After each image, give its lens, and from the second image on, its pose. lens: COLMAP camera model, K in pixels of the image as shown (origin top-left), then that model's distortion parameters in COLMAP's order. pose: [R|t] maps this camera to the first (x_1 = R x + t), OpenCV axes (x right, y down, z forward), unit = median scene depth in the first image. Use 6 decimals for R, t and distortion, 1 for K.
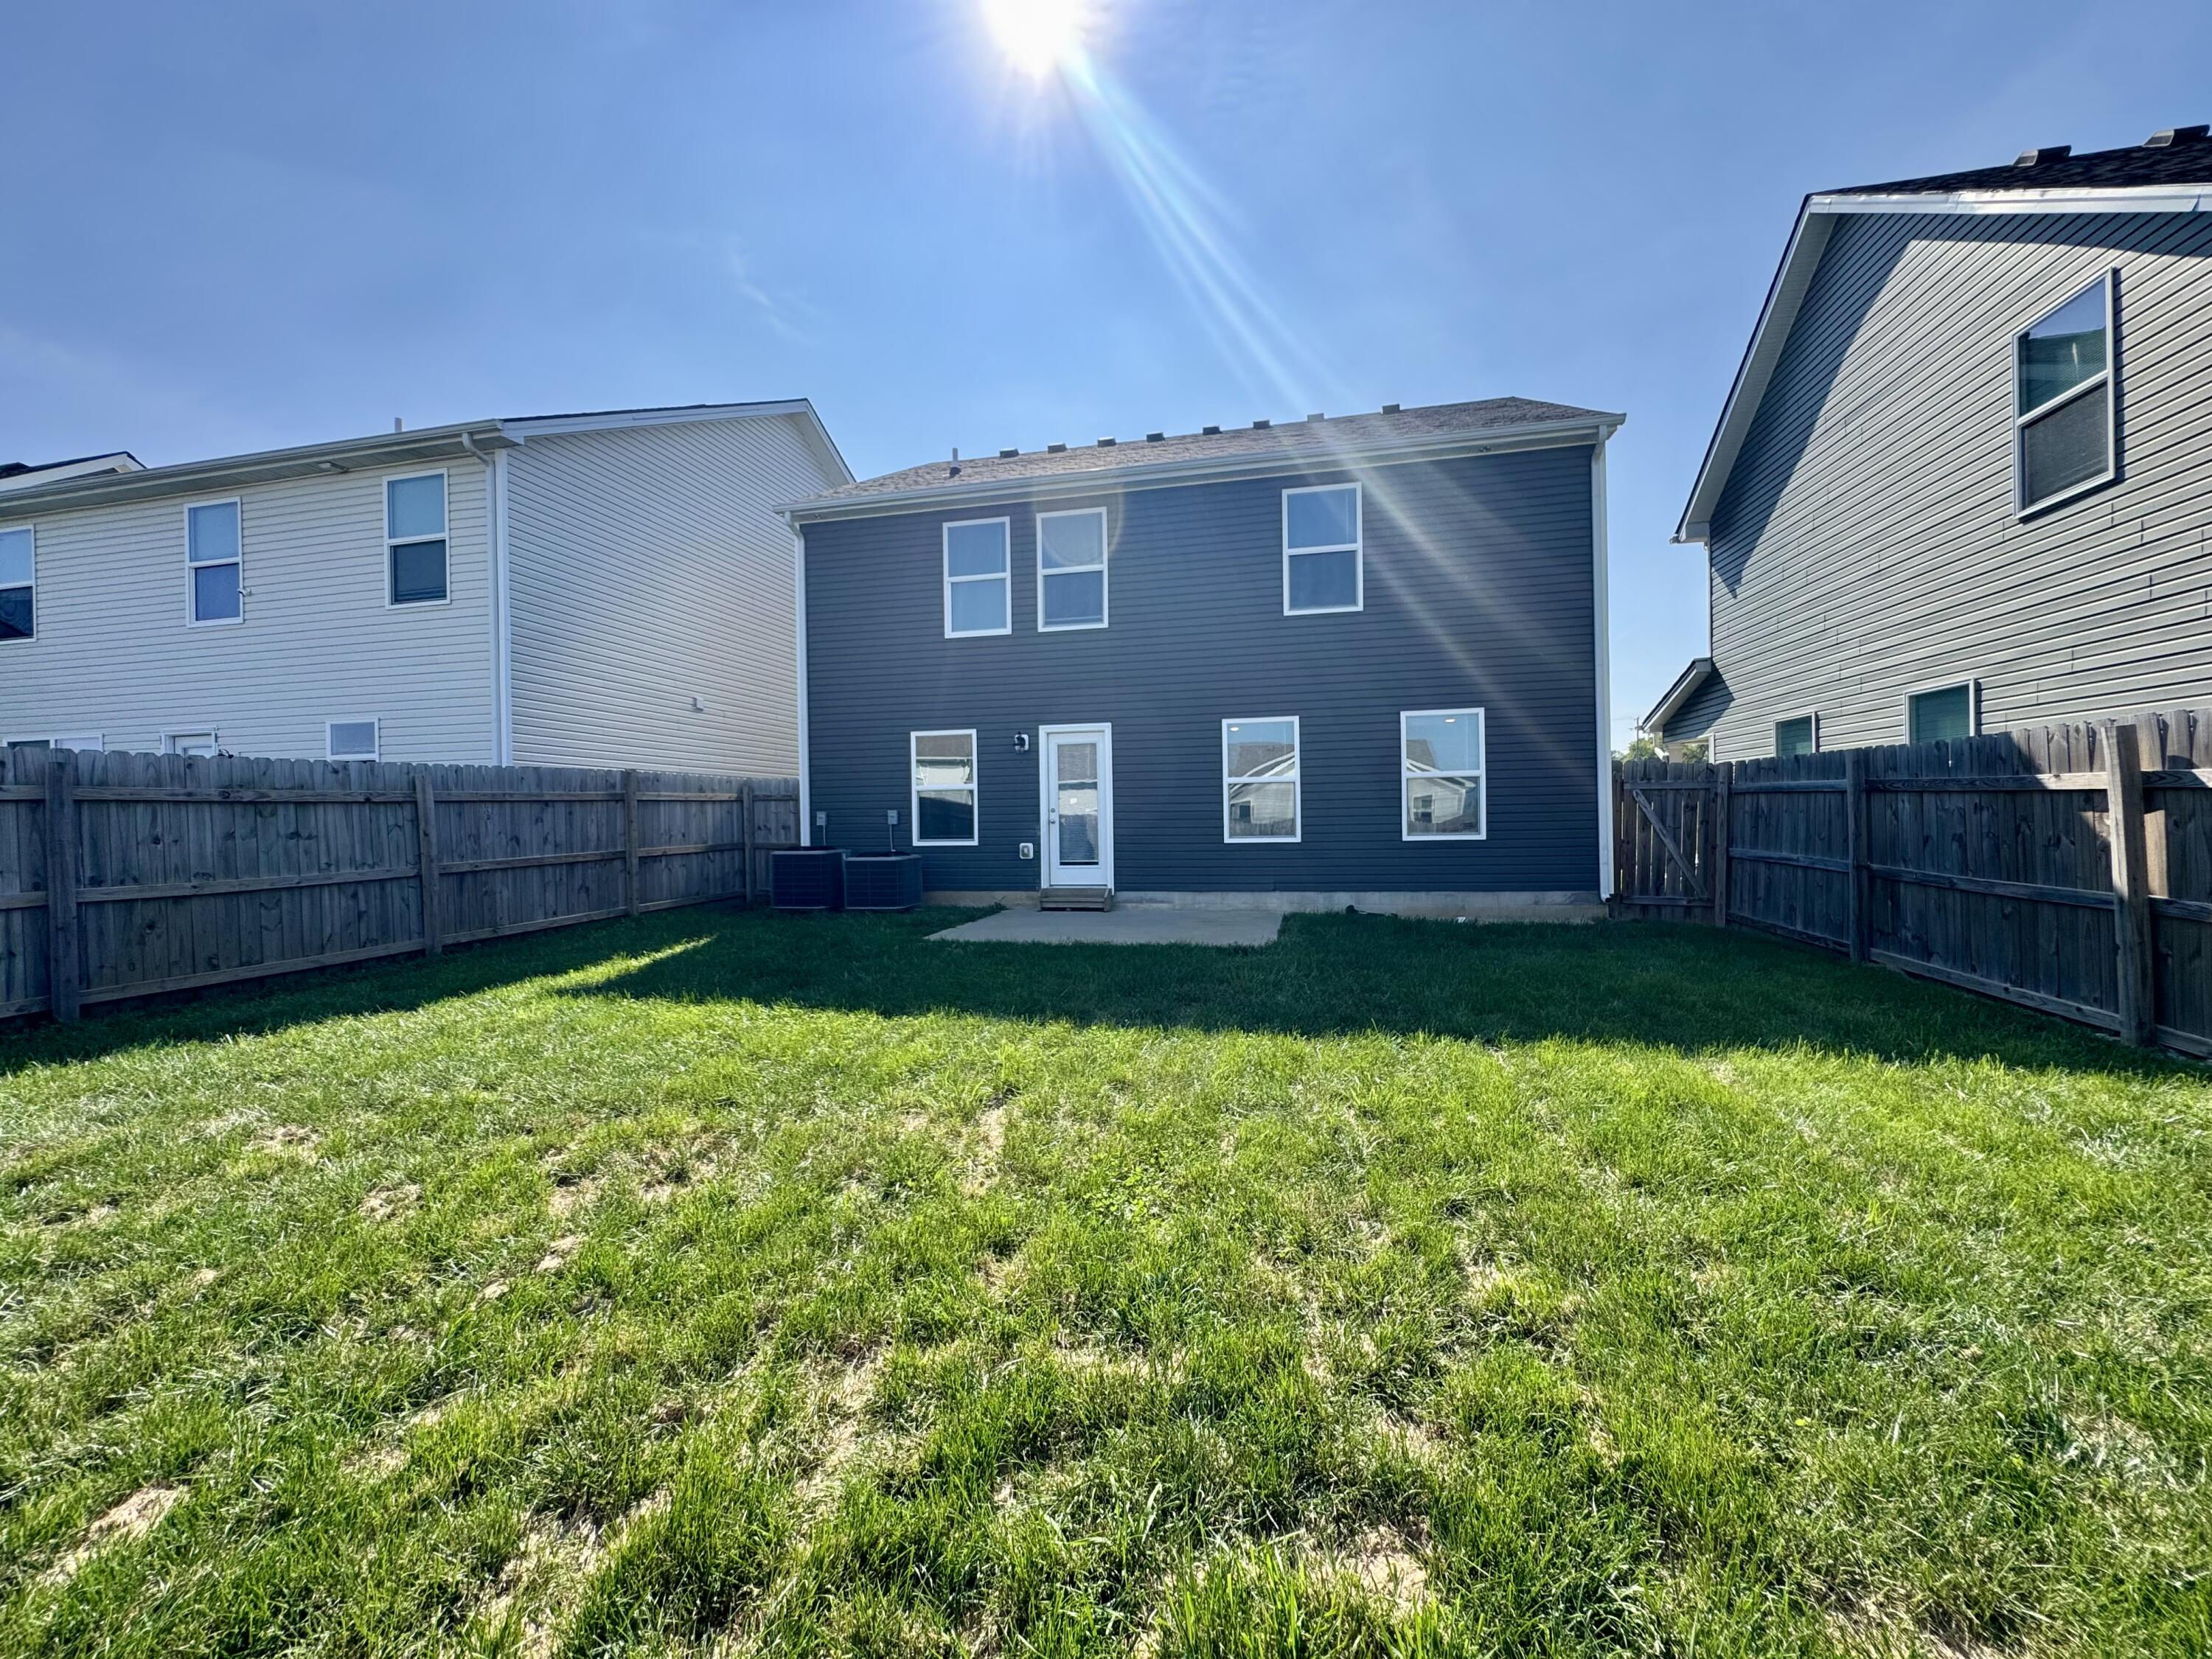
lens RADIAL K [[882.4, 0, 1103.3], [0, 882.4, 828.4], [0, 0, 1]] dist [-0.009783, 0.000107]
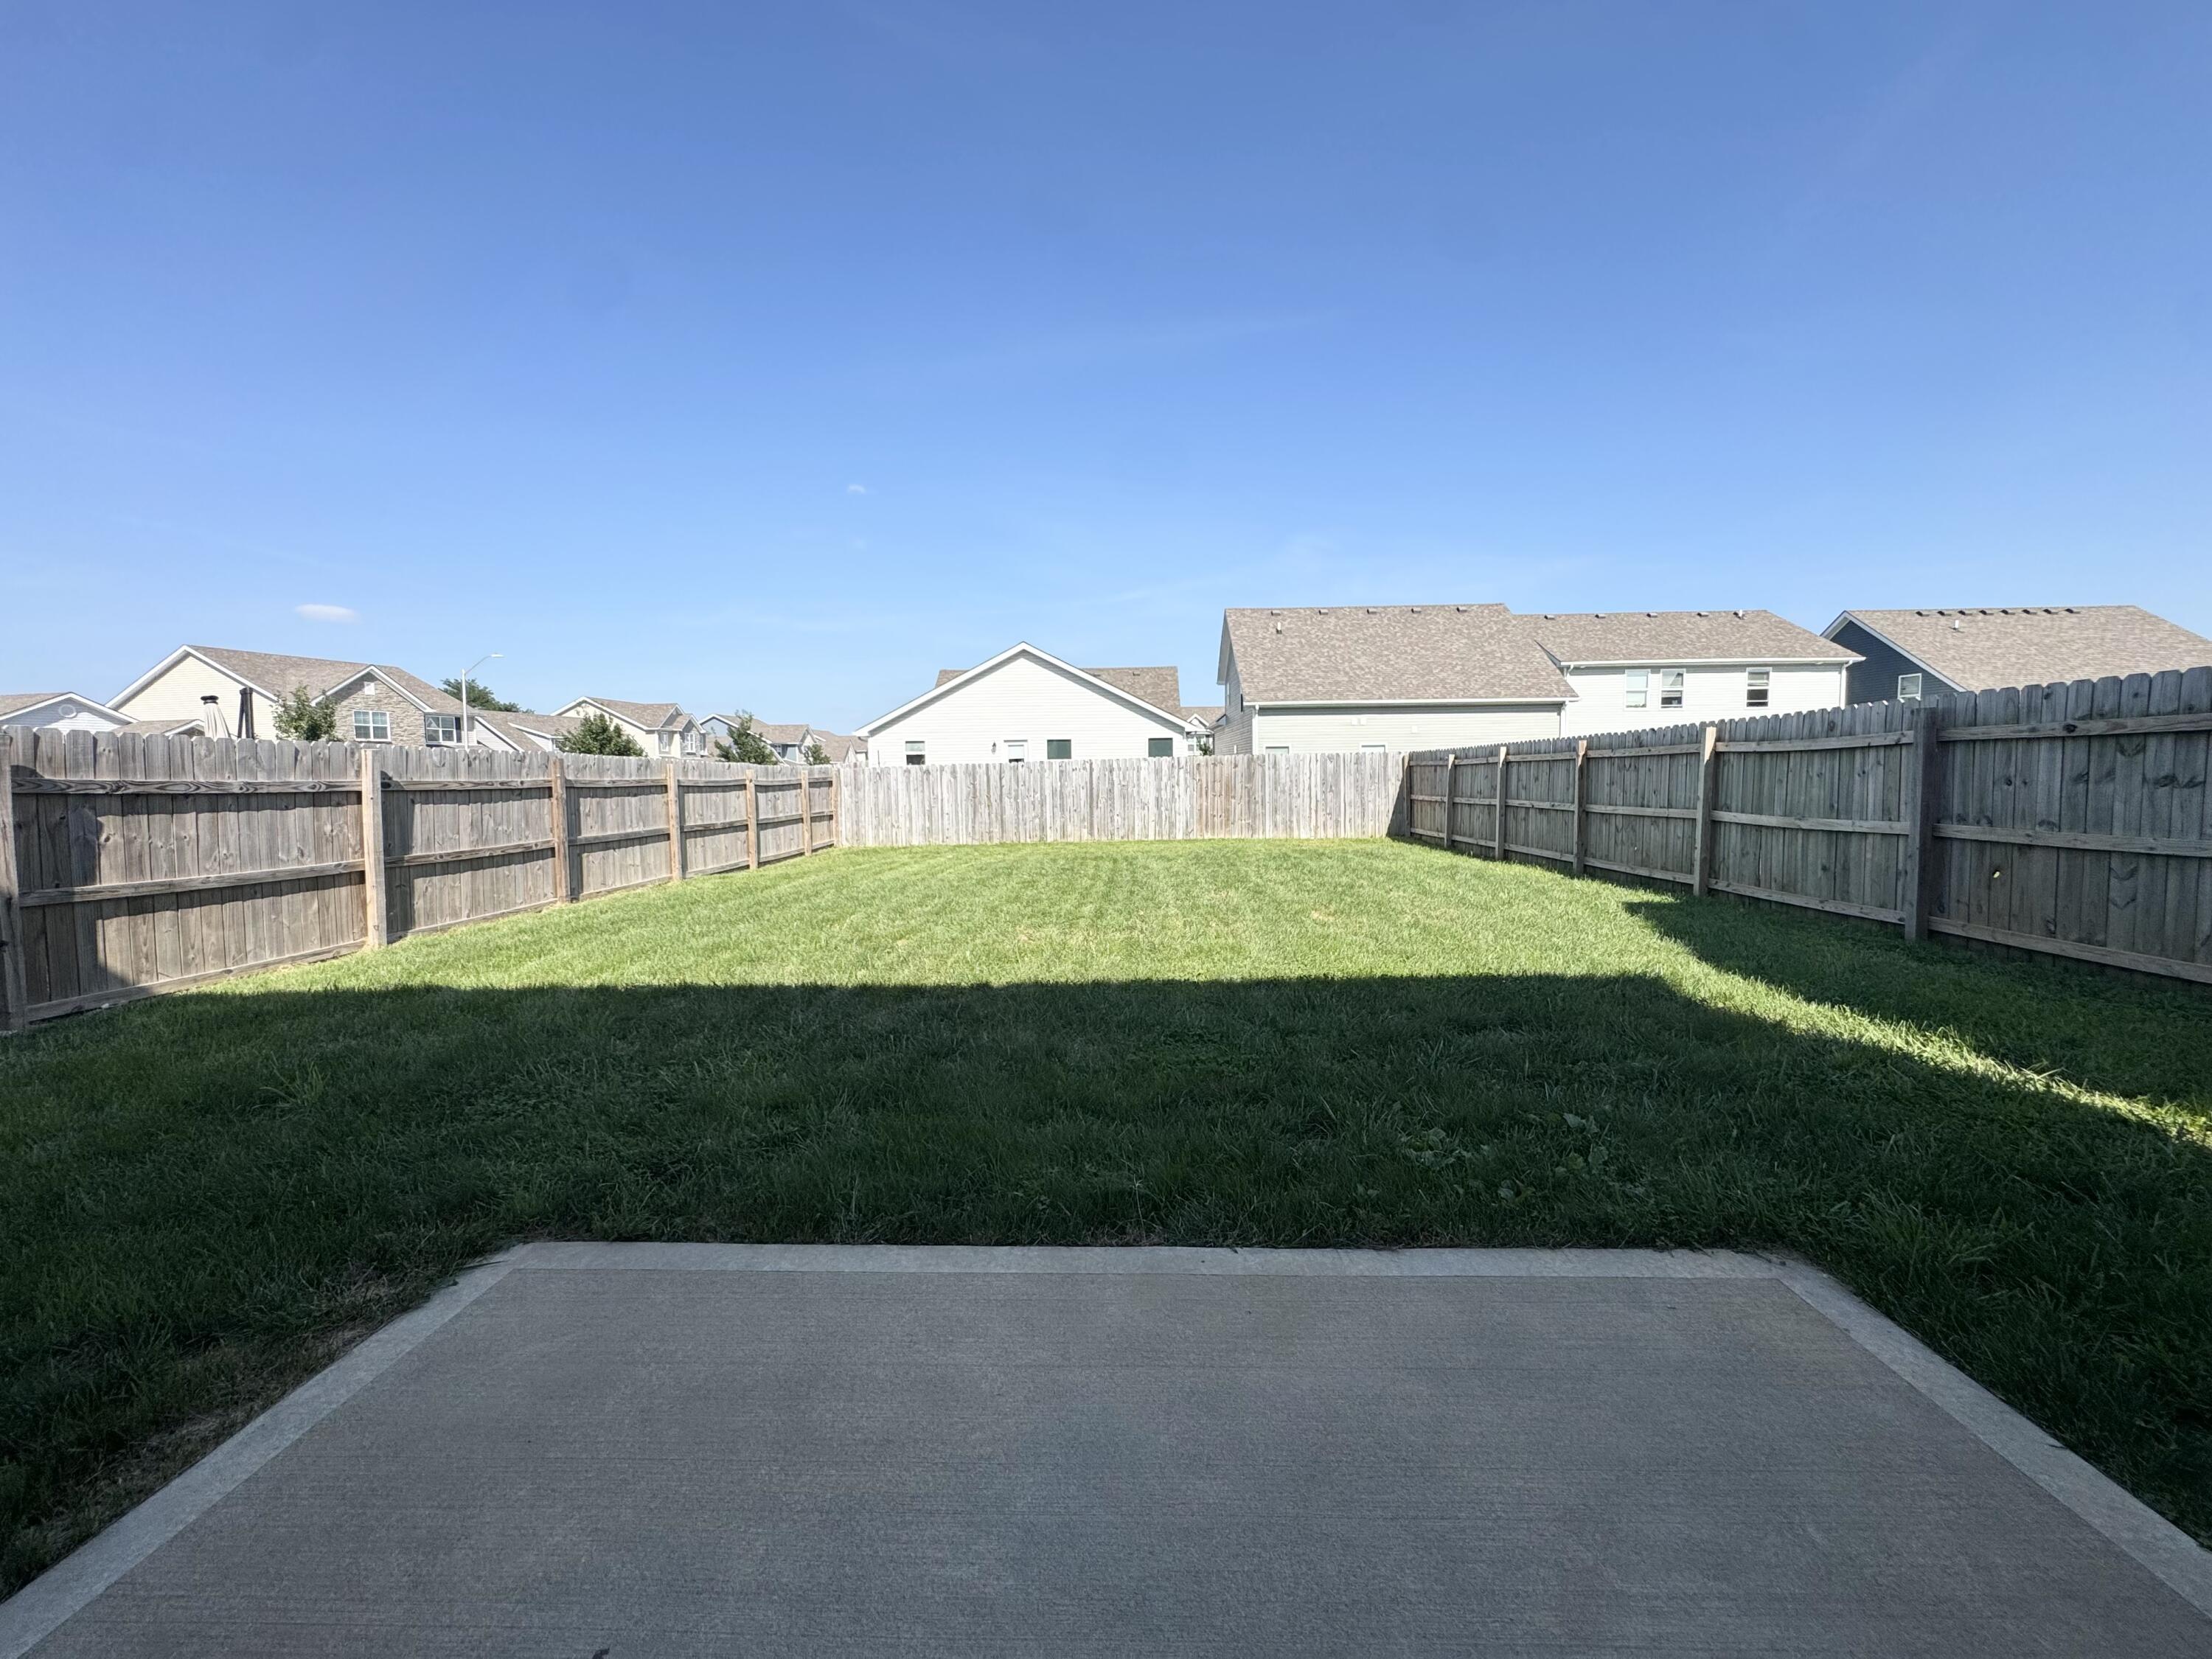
lens RADIAL K [[882.4, 0, 1106.6], [0, 882.4, 827.2], [0, 0, 1]] dist [-0.009783, 0.000107]
pose [[-0.986062, 0.039971, -0.161507, 0.016277], [0.028084, 0.996771, 0.075224, -0.033002], [0.163992, 0.069640, -0.984000, 1.655043]]
